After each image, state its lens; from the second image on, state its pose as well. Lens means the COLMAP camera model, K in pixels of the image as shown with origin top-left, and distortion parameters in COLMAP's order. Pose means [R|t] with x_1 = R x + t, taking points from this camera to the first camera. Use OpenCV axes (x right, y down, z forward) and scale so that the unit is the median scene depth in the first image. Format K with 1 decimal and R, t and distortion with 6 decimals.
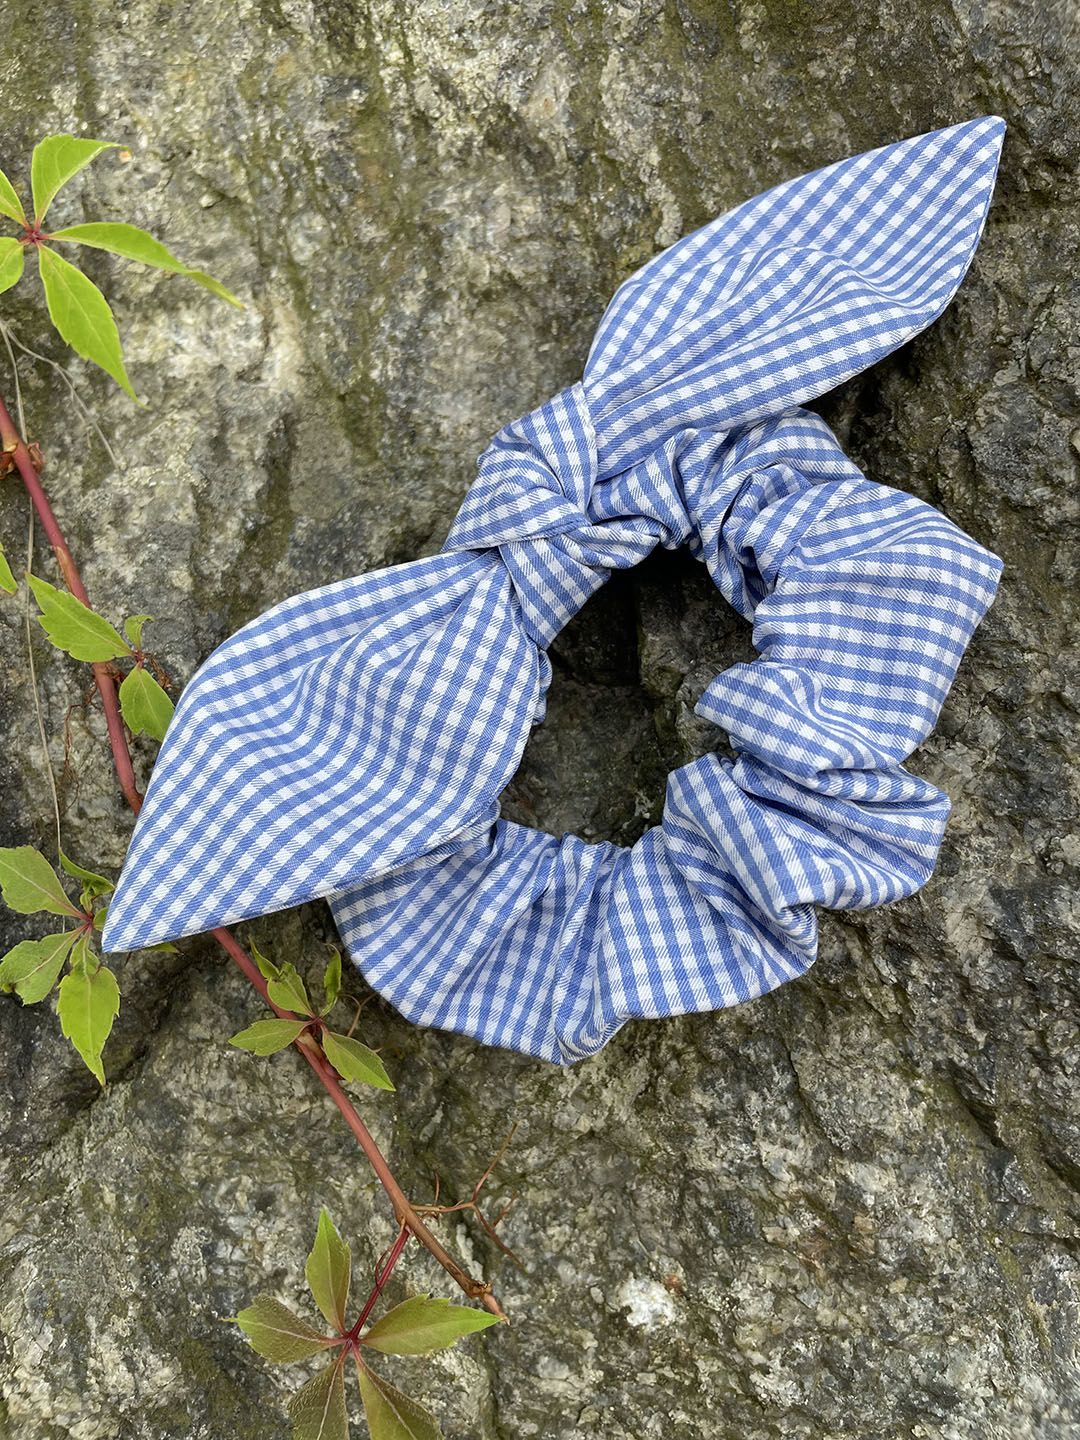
lens RADIAL K [[1085.2, 0, 540.0], [0, 1085.2, 720.0], [0, 0, 1]] dist [0.042319, -0.089778]
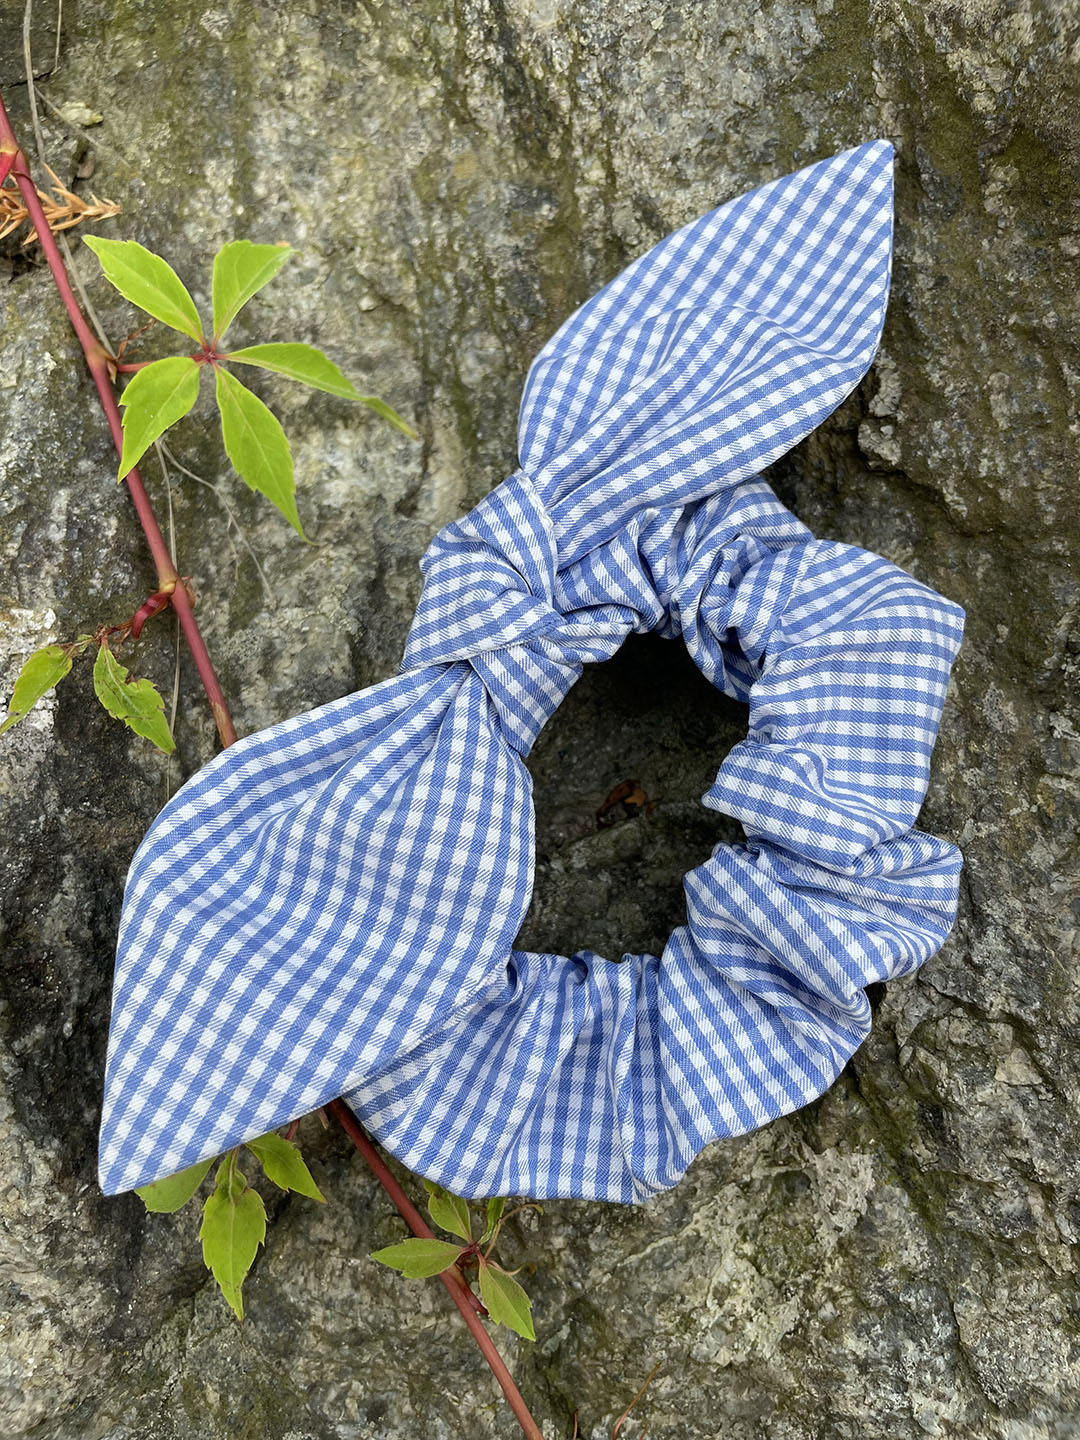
lens RADIAL K [[1092.0, 0, 537.4], [0, 1092.0, 722.2], [0, 0, 1]] dist [0.040914, -0.093373]
pose [[0.997022, 0.076366, 0.010766, -0.162945], [-0.076581, 0.996840, 0.021128, -0.172463], [-0.009119, -0.021889, 0.999719, 0.069049]]
